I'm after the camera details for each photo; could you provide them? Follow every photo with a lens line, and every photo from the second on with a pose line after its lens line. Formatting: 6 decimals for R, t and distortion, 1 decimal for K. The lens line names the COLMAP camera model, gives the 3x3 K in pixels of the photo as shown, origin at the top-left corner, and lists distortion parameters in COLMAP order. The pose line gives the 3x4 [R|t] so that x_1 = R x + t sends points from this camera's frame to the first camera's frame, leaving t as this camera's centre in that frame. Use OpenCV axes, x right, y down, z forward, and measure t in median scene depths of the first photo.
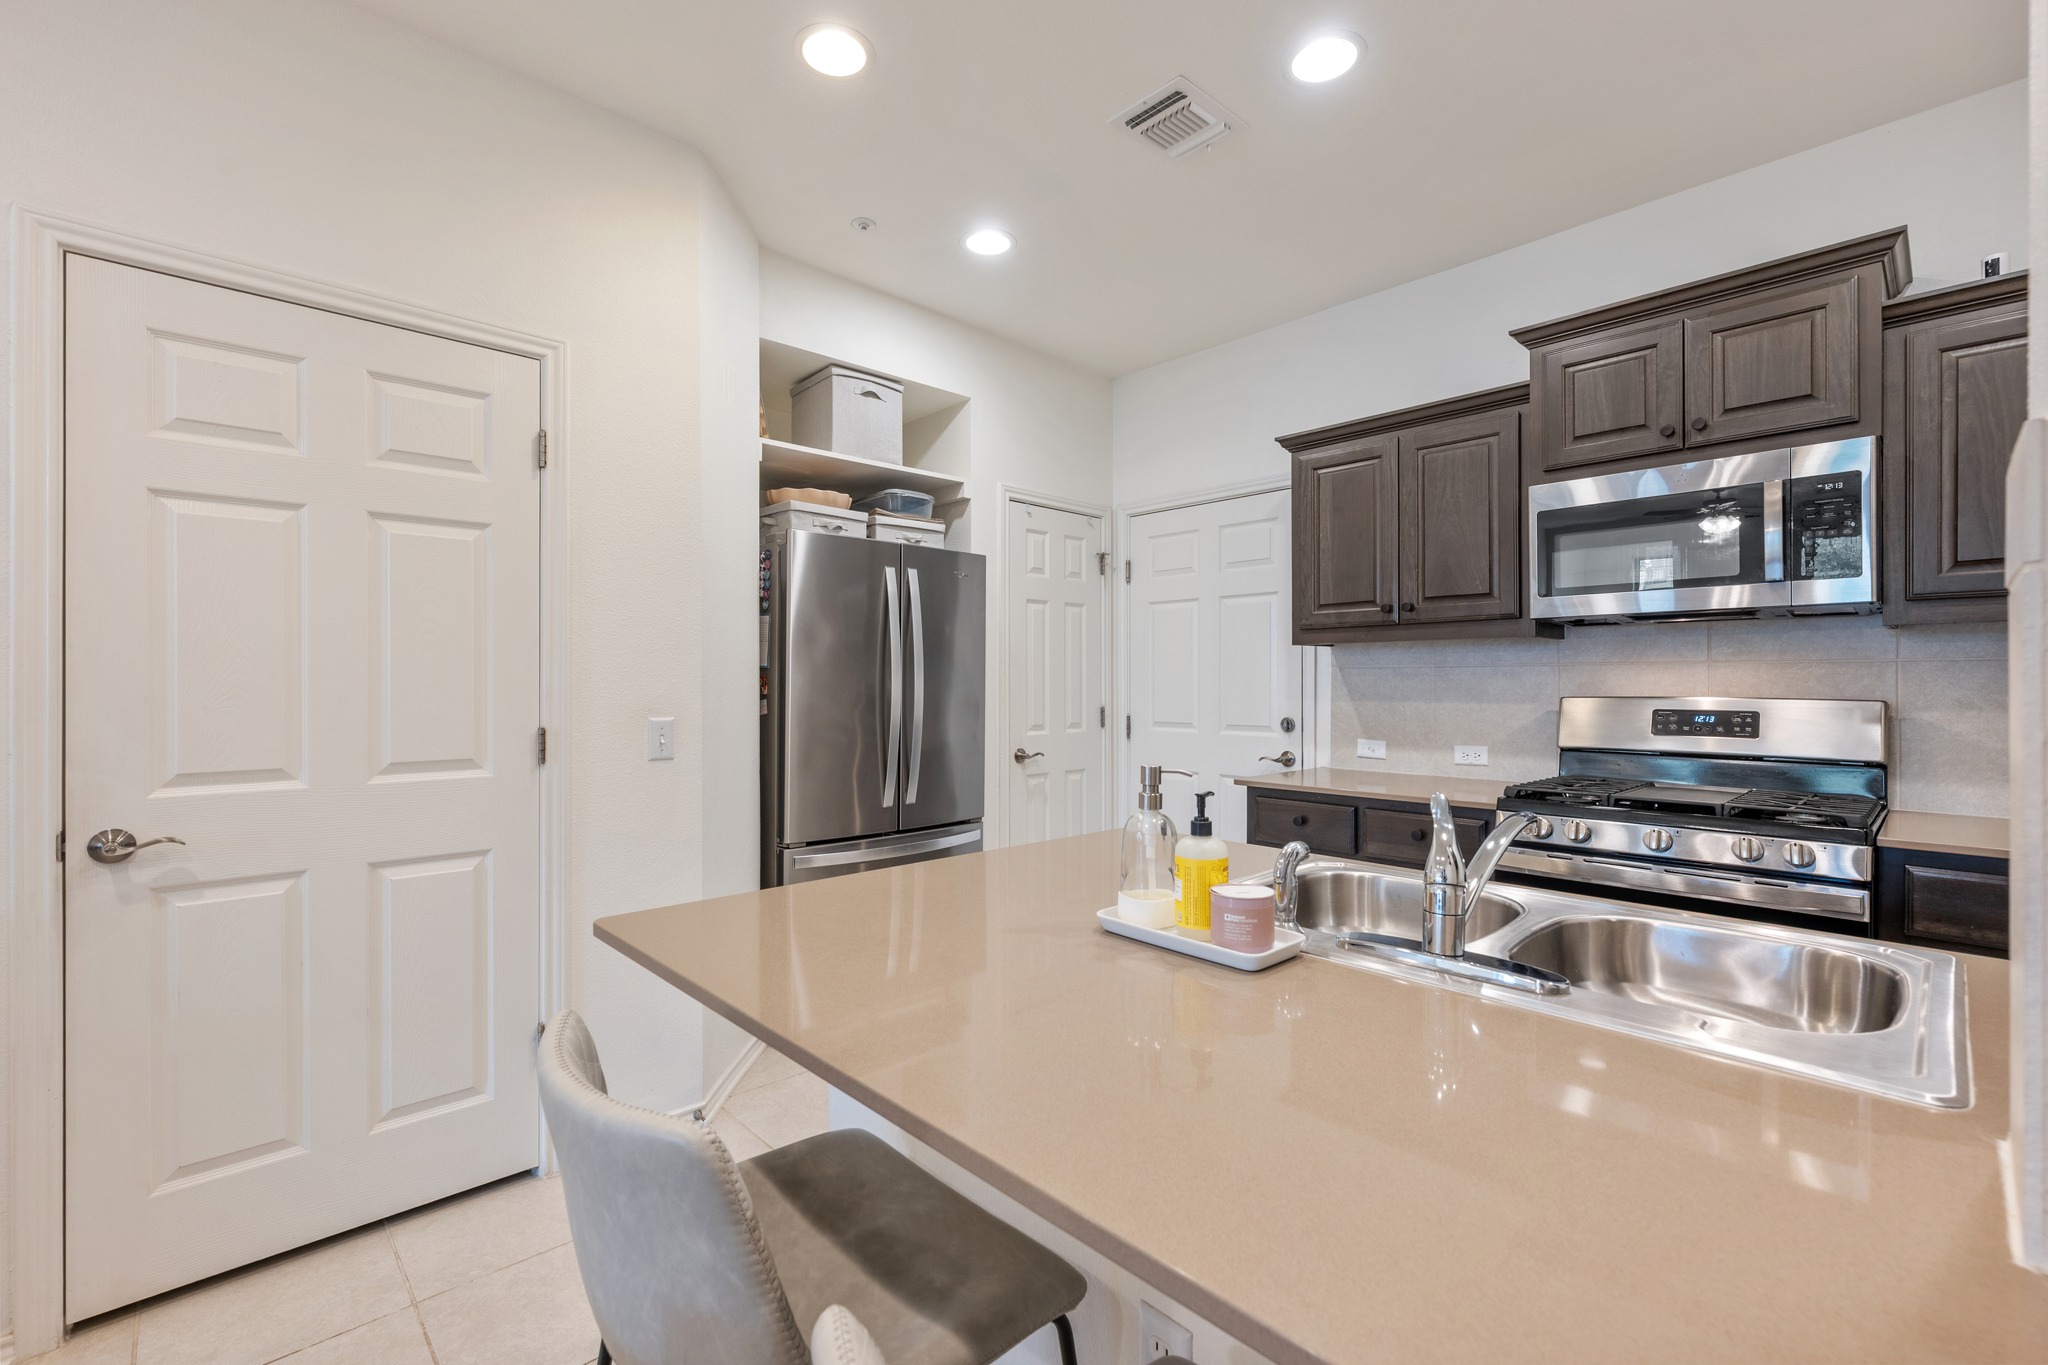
lens RADIAL K [[886.3, 0, 1027.9], [0, 886.3, 682.7], [0, 0, 1]] dist [0.001790, 0.000008]
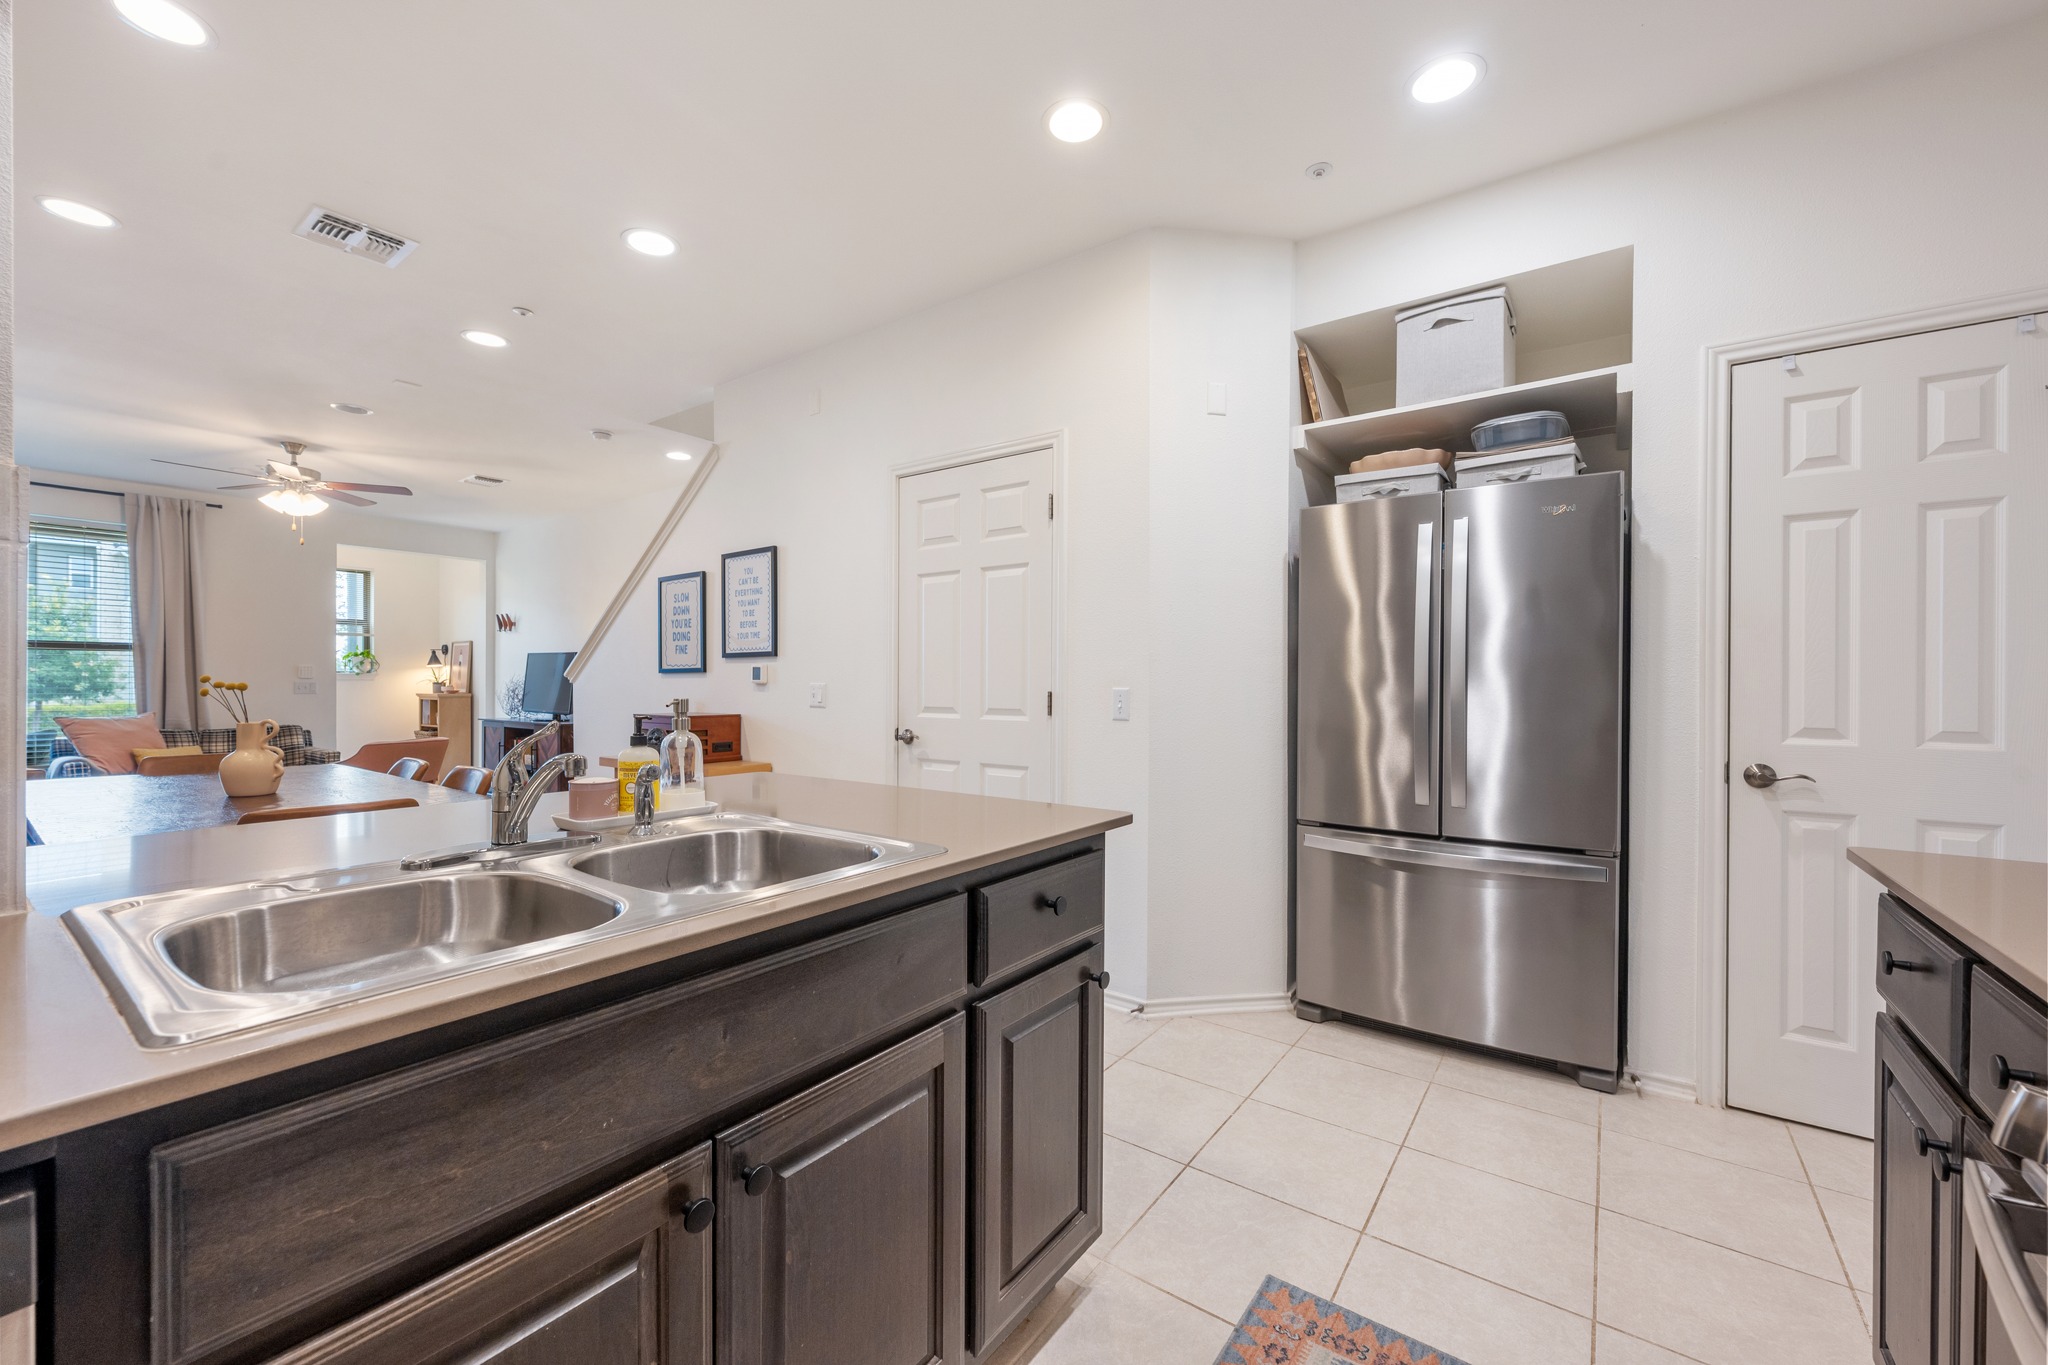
lens RADIAL K [[814.3, 0, 1026.1], [0, 814.3, 681.8], [0, 0, 1]] dist [0.000628, 0.000101]
pose [[0.176946, -0.000539, -0.984220, 0.668806], [-0.003500, 0.999993, -0.001177, 0.029948], [0.984214, 0.003653, 0.176943, 0.594766]]
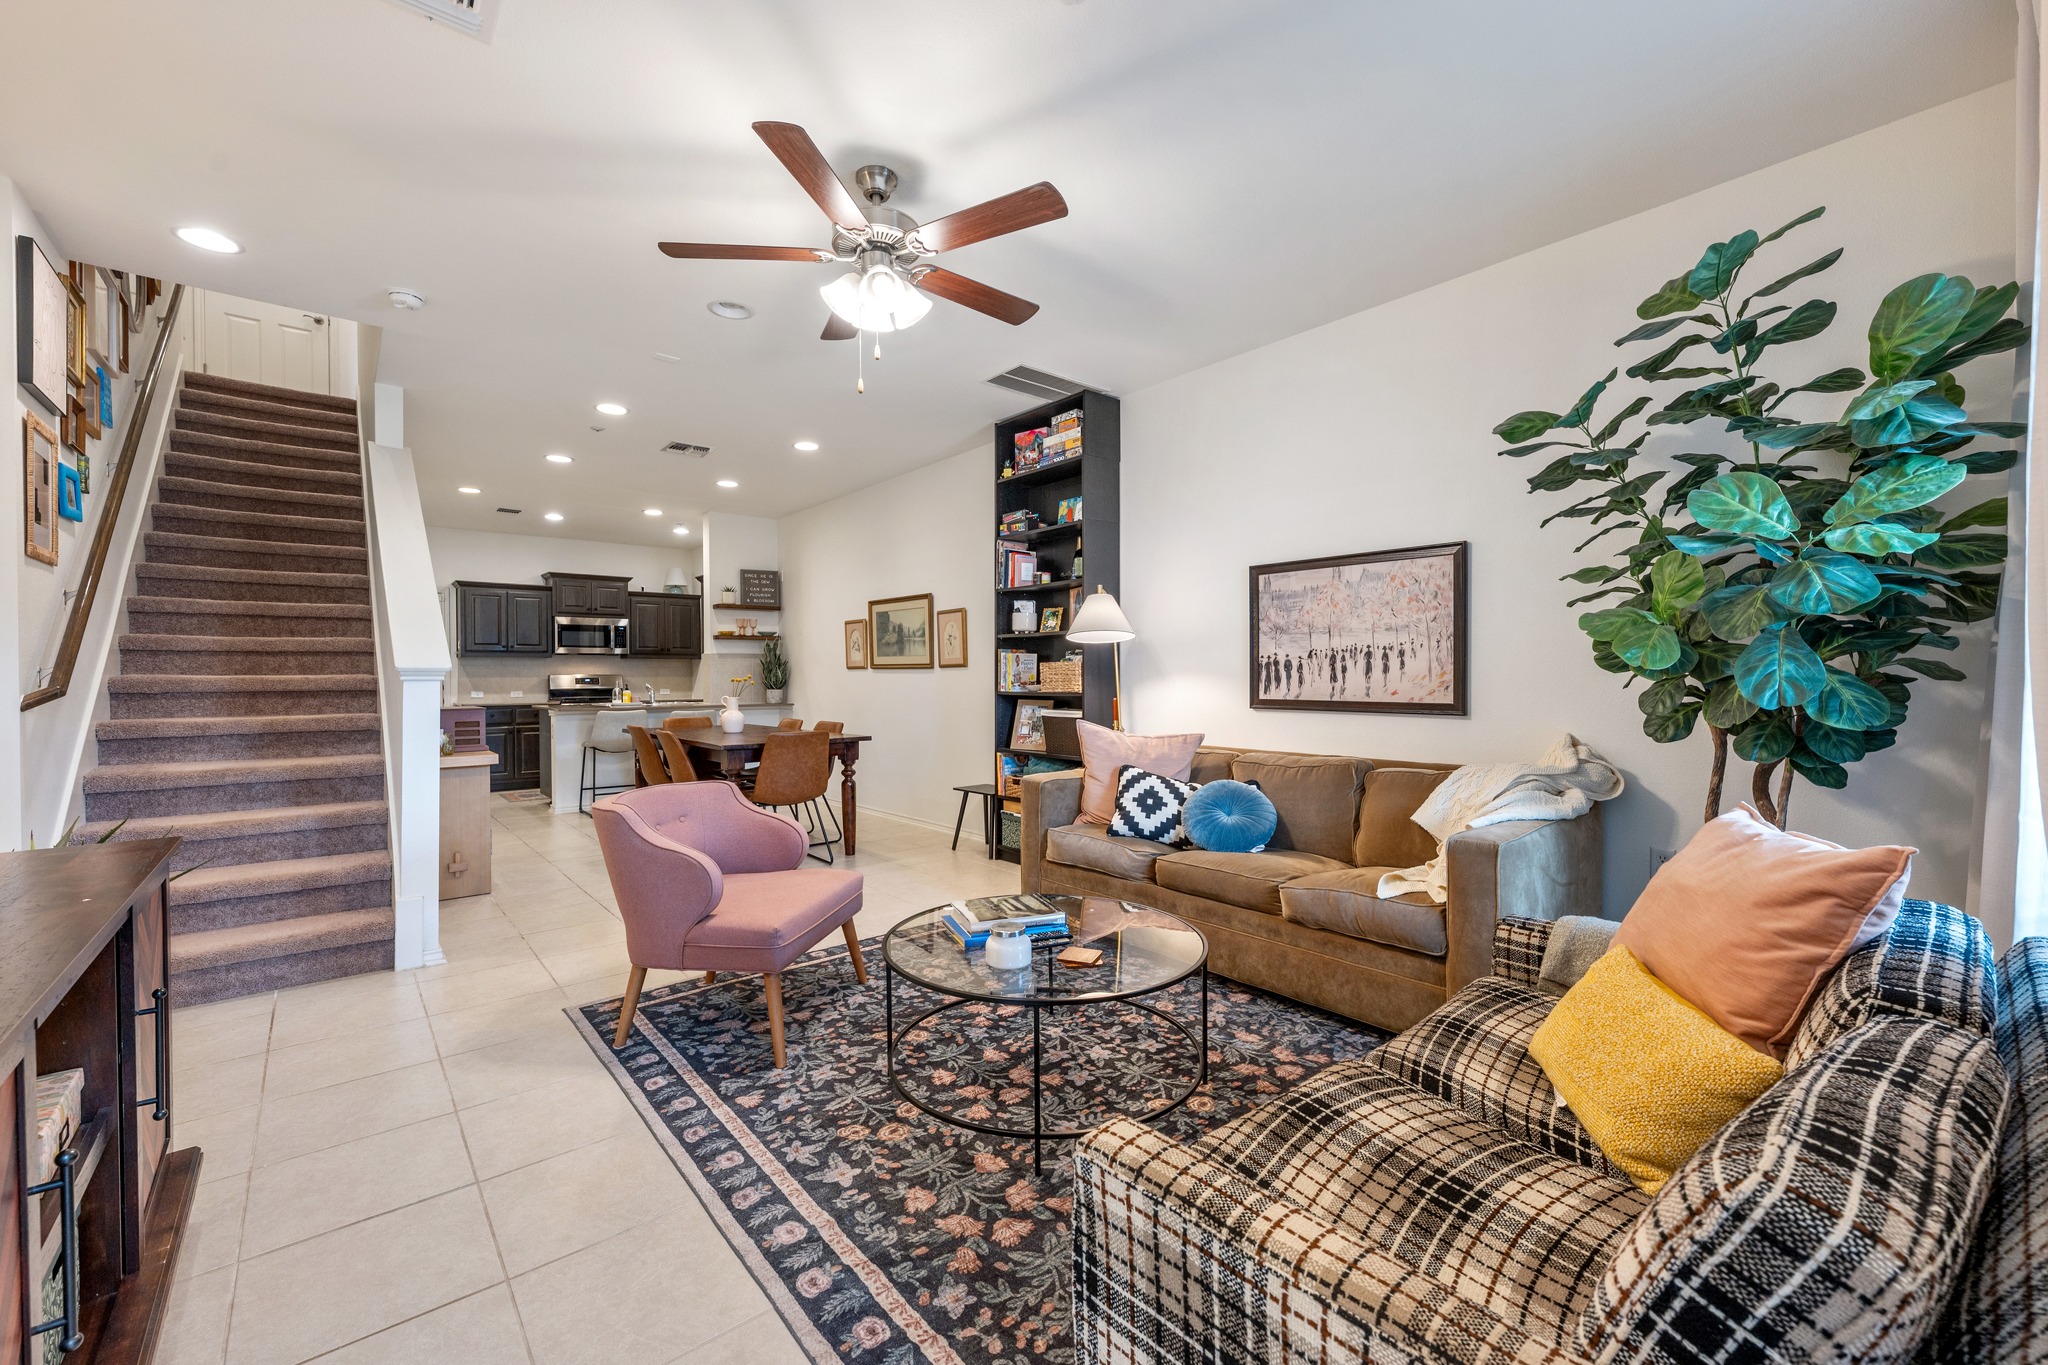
lens RADIAL K [[814.3, 0, 1023.5], [0, 814.3, 682.2], [0, 0, 1]] dist [0.000628, 0.000101]
pose [[0.056905, -0.009804, 0.998331, -2.630863], [0.005635, 0.999939, 0.009498, 0.026460], [-0.998364, 0.005085, 0.056957, -1.095235]]
